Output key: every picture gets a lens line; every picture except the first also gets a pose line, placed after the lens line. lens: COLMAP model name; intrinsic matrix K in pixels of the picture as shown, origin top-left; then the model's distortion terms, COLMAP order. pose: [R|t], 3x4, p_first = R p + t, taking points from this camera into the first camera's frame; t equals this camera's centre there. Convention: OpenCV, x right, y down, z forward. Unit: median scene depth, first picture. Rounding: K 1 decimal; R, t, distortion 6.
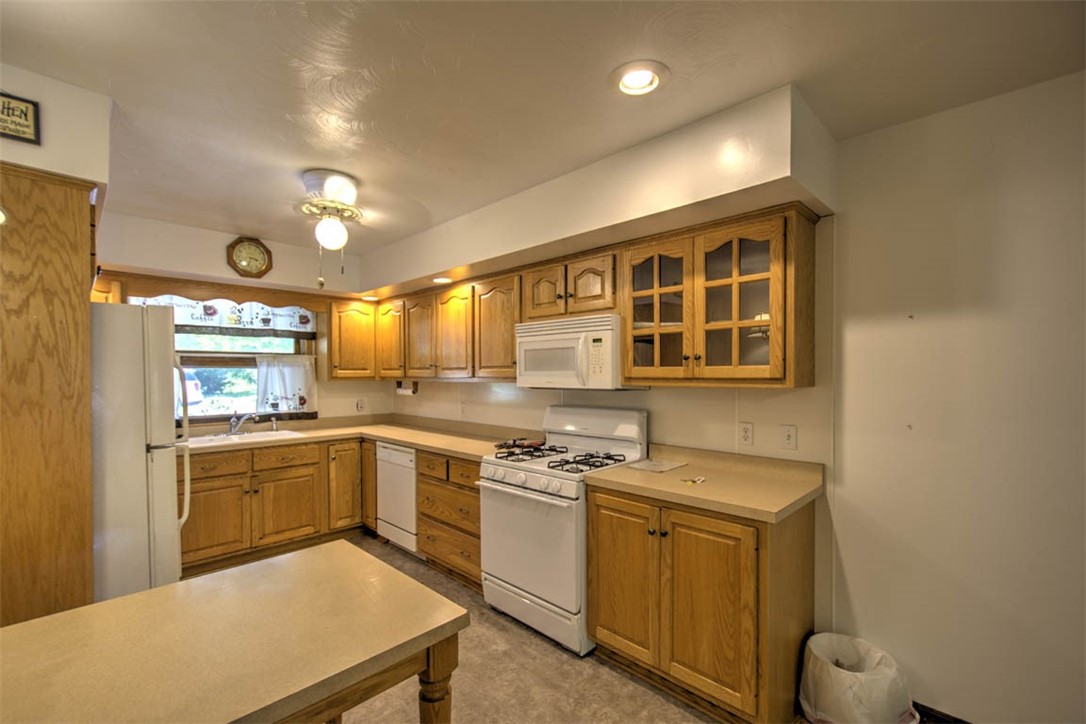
lens RADIAL K [[464.7, 0, 542.8], [0, 464.7, 375.9], [0, 0, 1]] dist [-0.000564, 0.000158]
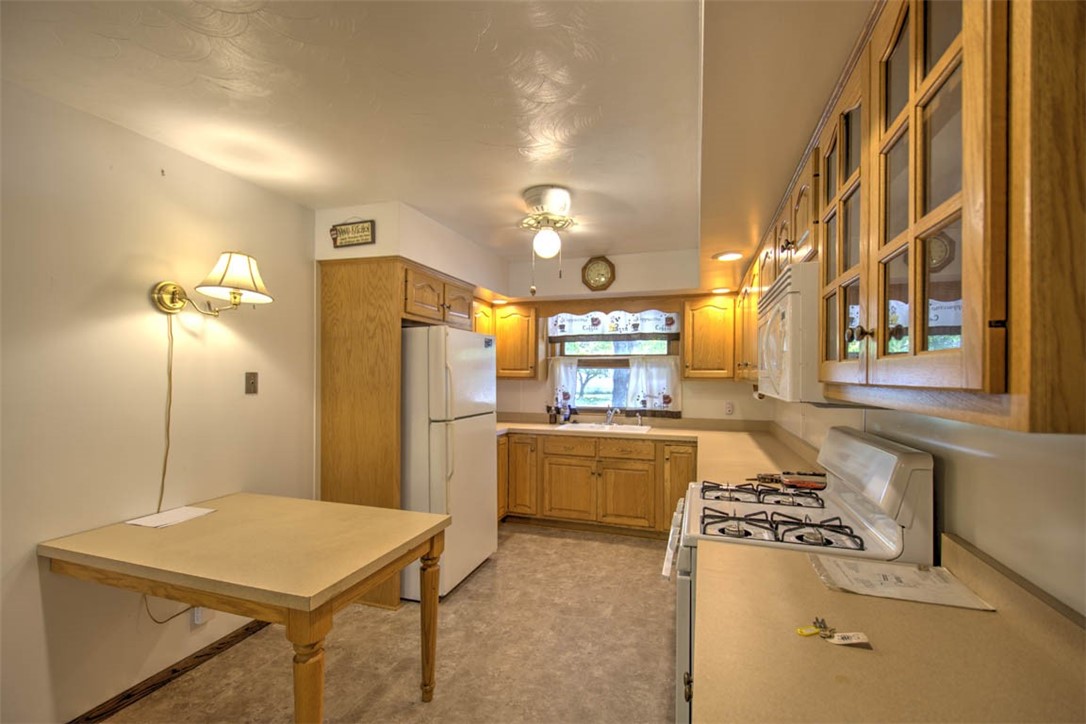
lens RADIAL K [[464.7, 0, 542.8], [0, 464.7, 375.9], [0, 0, 1]] dist [-0.000564, 0.000158]
pose [[0.434675, 0.008175, -0.900550, 0.335870], [-0.010481, 0.999937, 0.004018, -0.000784], [0.900527, 0.007692, 0.434733, 0.337177]]
